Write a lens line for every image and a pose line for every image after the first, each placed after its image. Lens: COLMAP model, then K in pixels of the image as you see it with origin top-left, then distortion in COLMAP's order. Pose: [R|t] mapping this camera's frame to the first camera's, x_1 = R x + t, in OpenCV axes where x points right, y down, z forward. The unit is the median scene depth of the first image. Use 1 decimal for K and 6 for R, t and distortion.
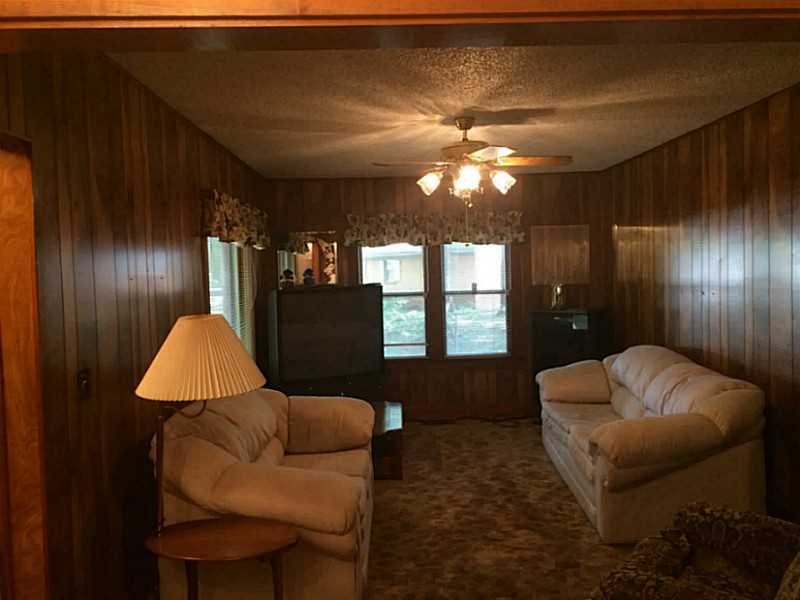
lens RADIAL K [[682.2, 0, 401.7], [0, 682.2, 297.2], [0, 0, 1]] dist [0.091221, -0.107627]
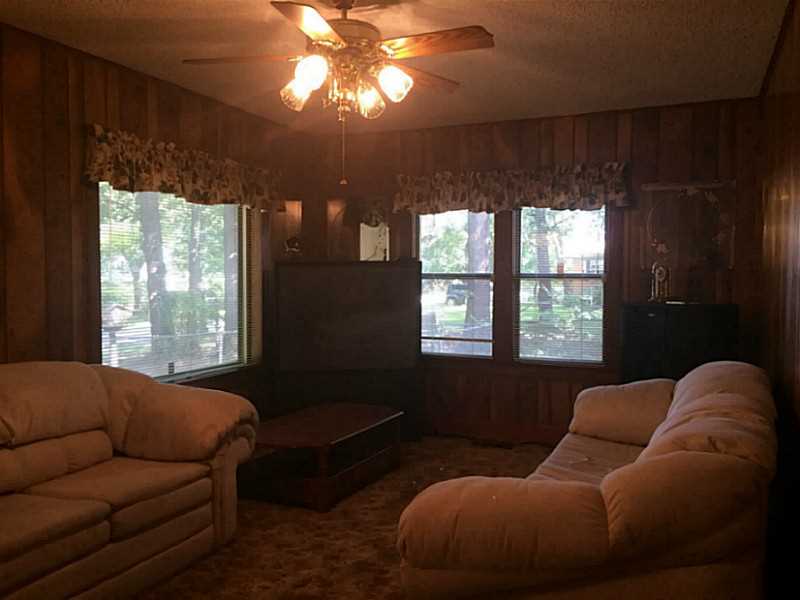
lens RADIAL K [[682.2, 0, 401.7], [0, 682.2, 297.2], [0, 0, 1]] dist [0.091221, -0.107627]
pose [[0.905904, 0.046475, -0.420926, 0.334616], [-0.046563, 0.998865, 0.010074, 0.020312], [0.420916, 0.010474, 0.907039, 0.320357]]
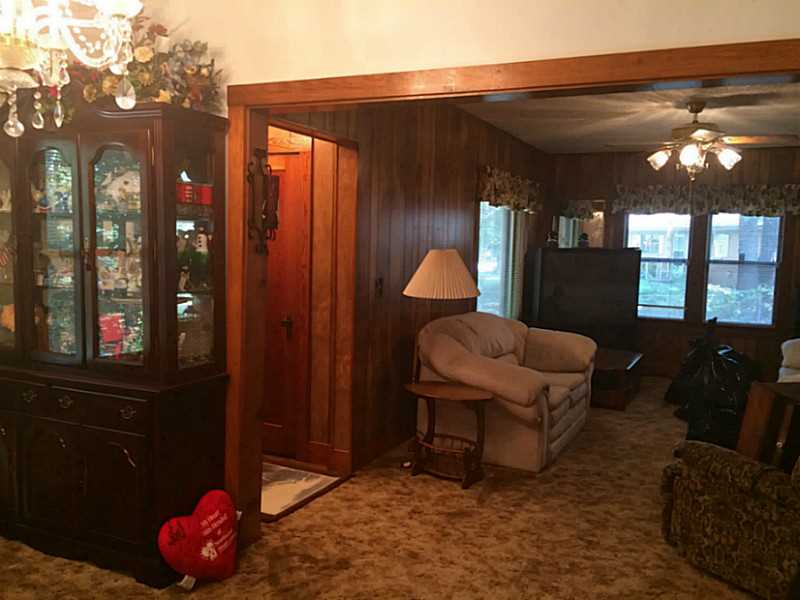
lens RADIAL K [[682.2, 0, 401.7], [0, 682.2, 297.2], [0, 0, 1]] dist [0.091221, -0.107627]
pose [[0.891773, 0.089800, -0.443482, 0.149162], [-0.070077, 0.995693, 0.060702, 0.021535], [0.447023, -0.023055, 0.894225, -0.205734]]
